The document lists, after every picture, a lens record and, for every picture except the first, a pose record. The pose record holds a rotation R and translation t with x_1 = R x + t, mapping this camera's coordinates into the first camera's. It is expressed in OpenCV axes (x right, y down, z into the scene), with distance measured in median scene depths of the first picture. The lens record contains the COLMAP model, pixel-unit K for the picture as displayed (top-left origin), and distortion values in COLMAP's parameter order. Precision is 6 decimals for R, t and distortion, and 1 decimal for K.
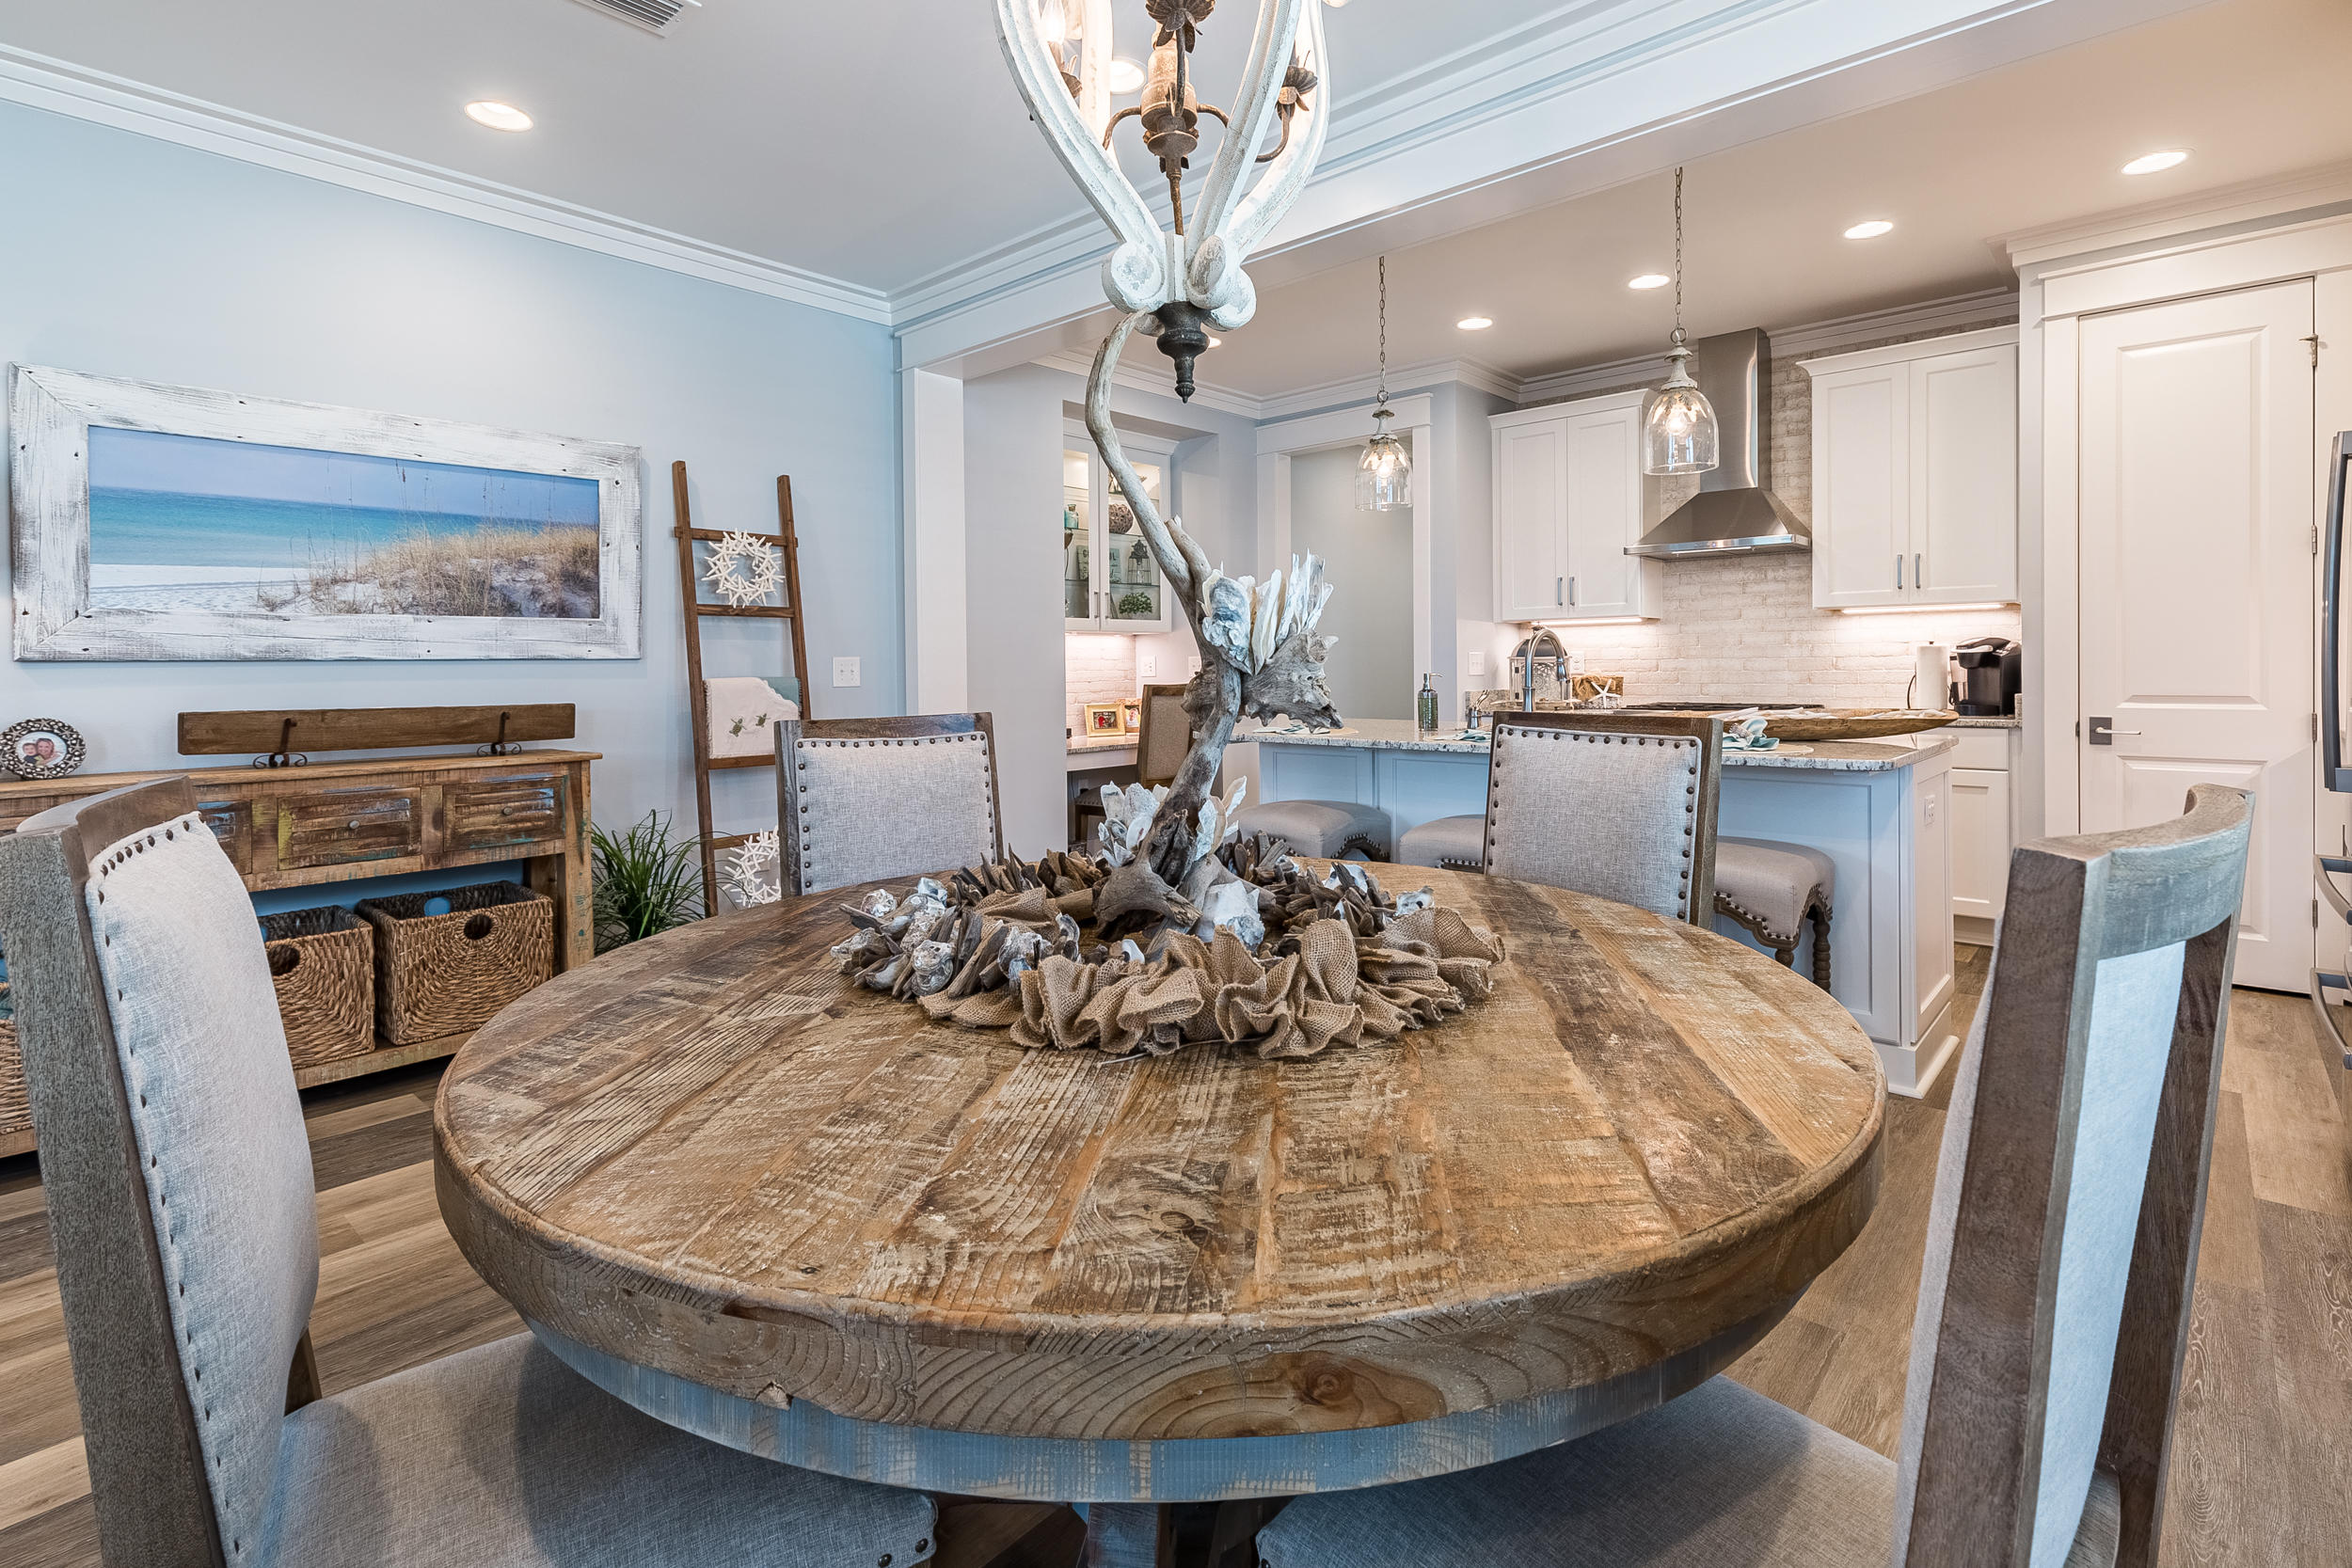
lens RADIAL K [[1090.0, 0, 1226.4], [0, 1090.0, 675.6], [0, 0, 1]] dist [0.021666, -0.000052]
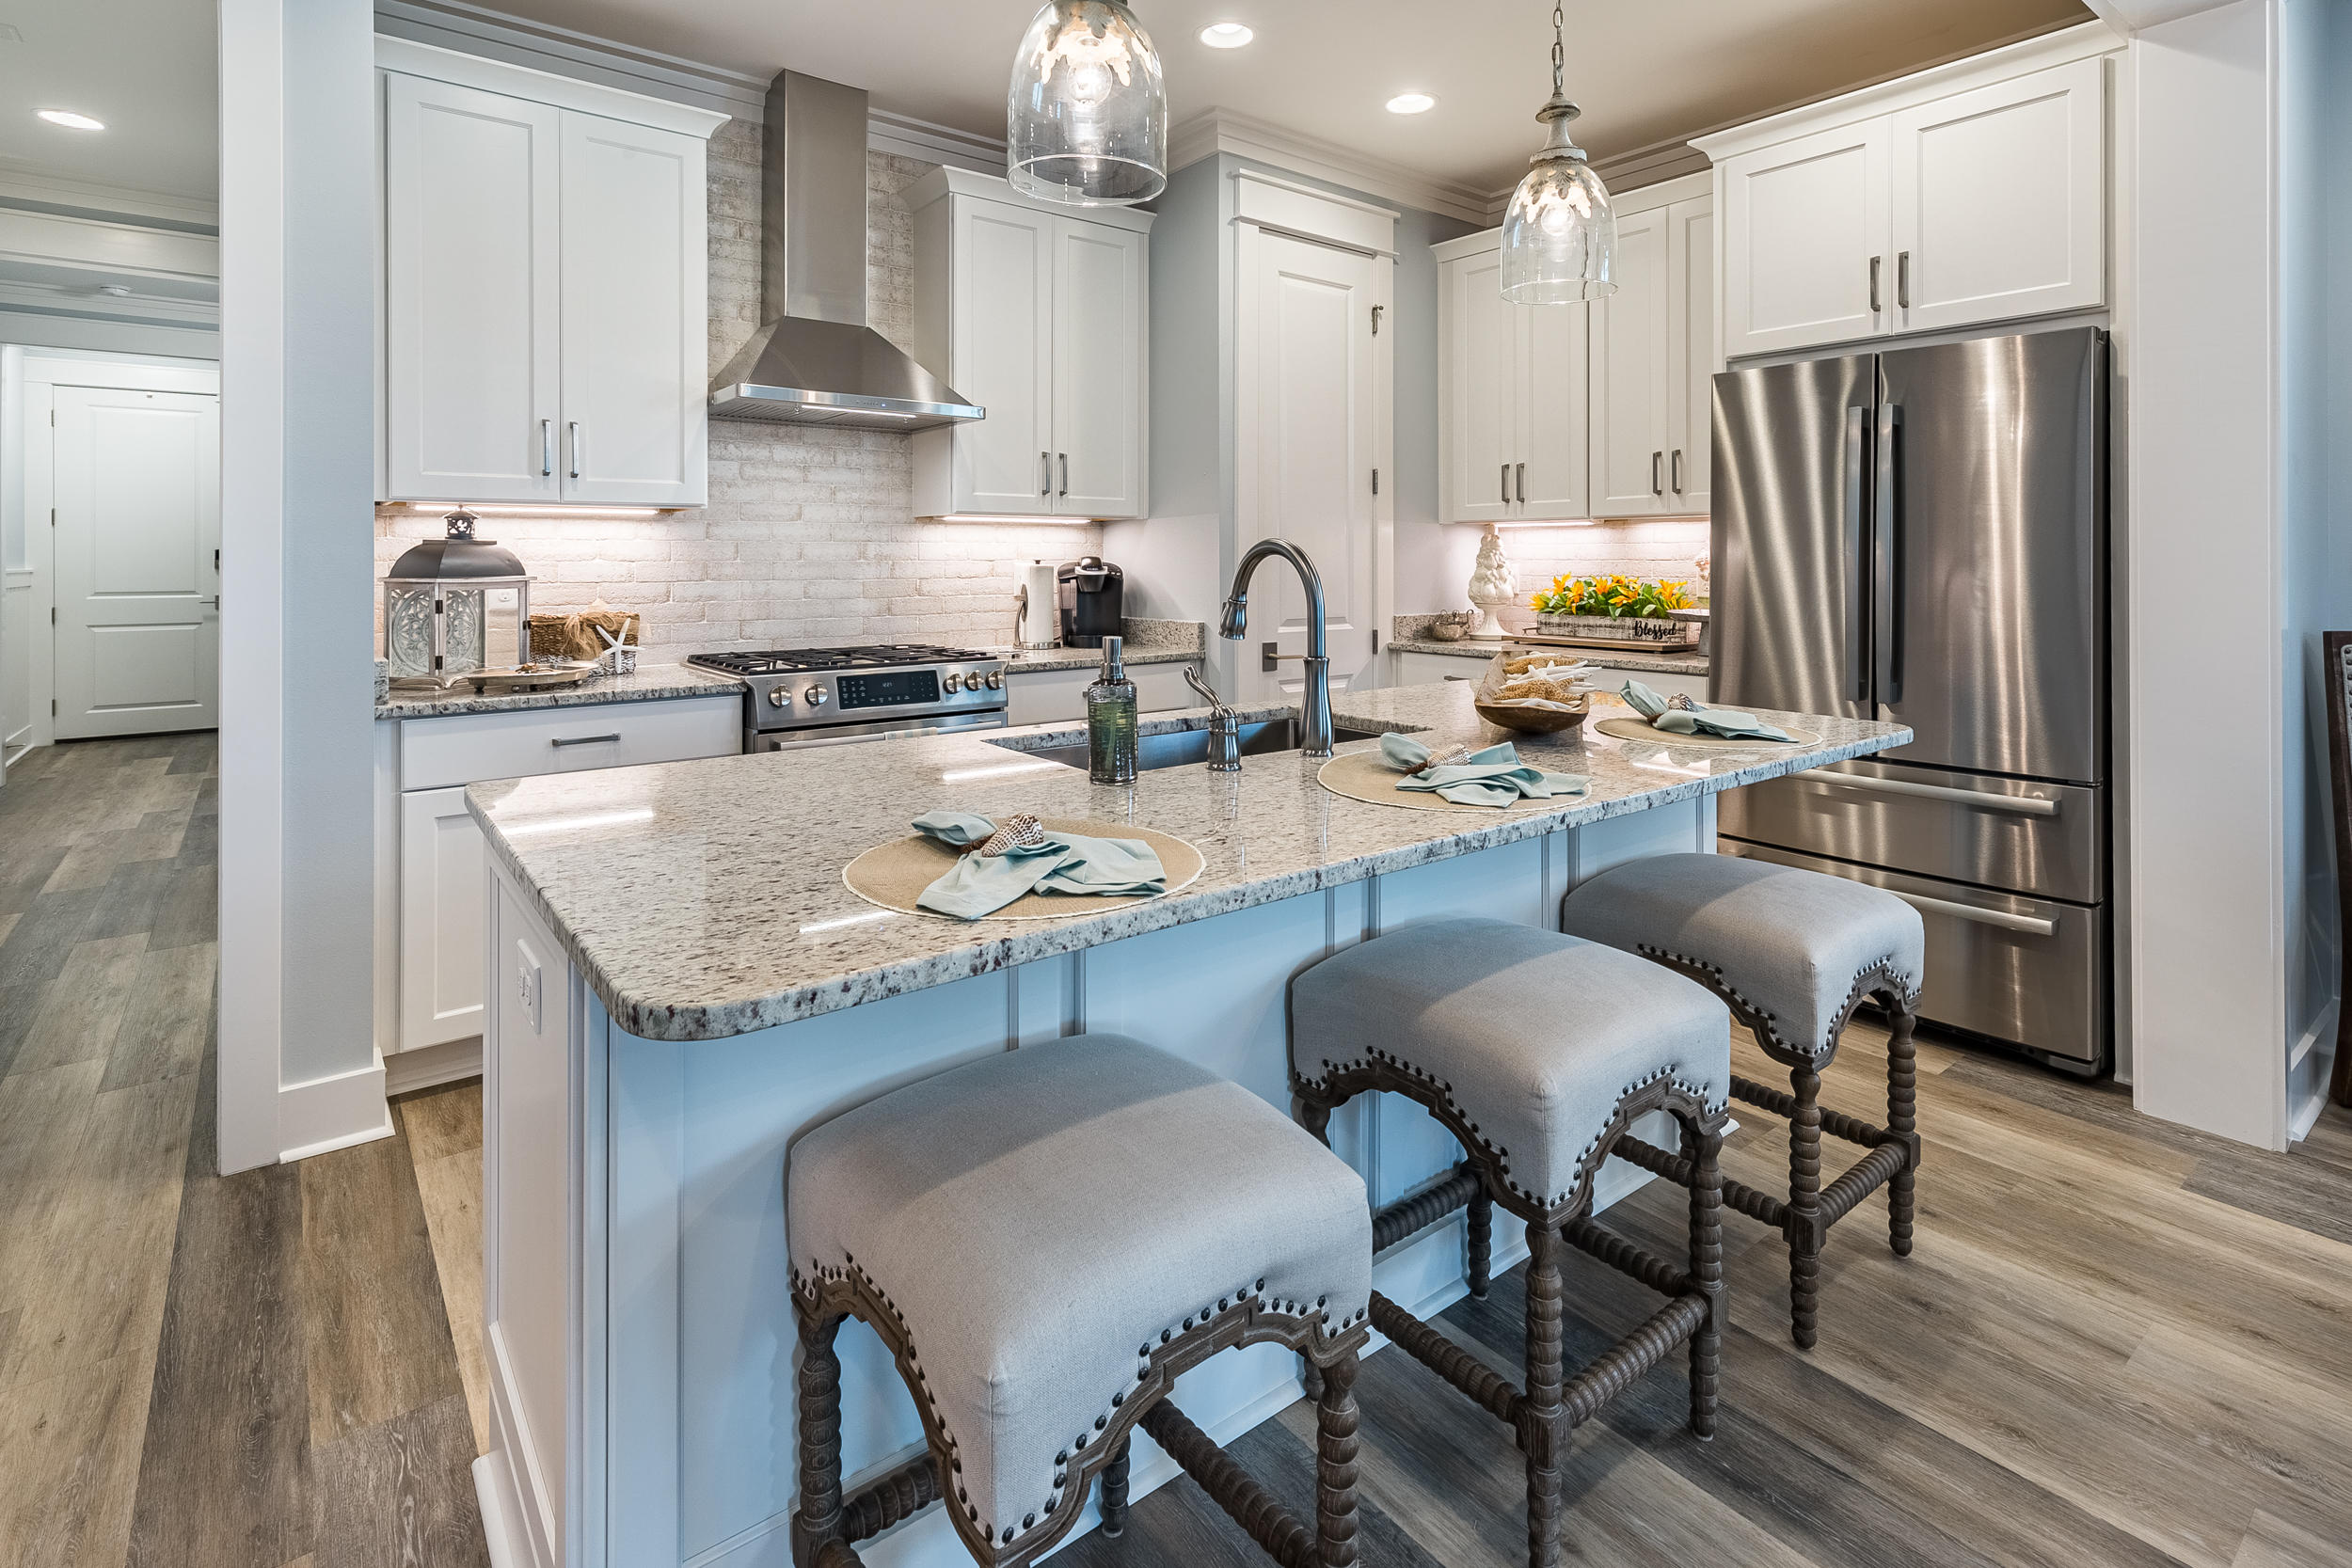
lens RADIAL K [[1134.1, 0, 1161.4], [0, 1134.1, 555.7], [0, 0, 1]] dist [0.016988, -0.012298]
pose [[0.203605, 0.015255, 0.978934, -0.155297], [0.009579, 0.999800, -0.017572, -0.016580], [-0.979006, 0.012955, 0.203419, 0.657794]]
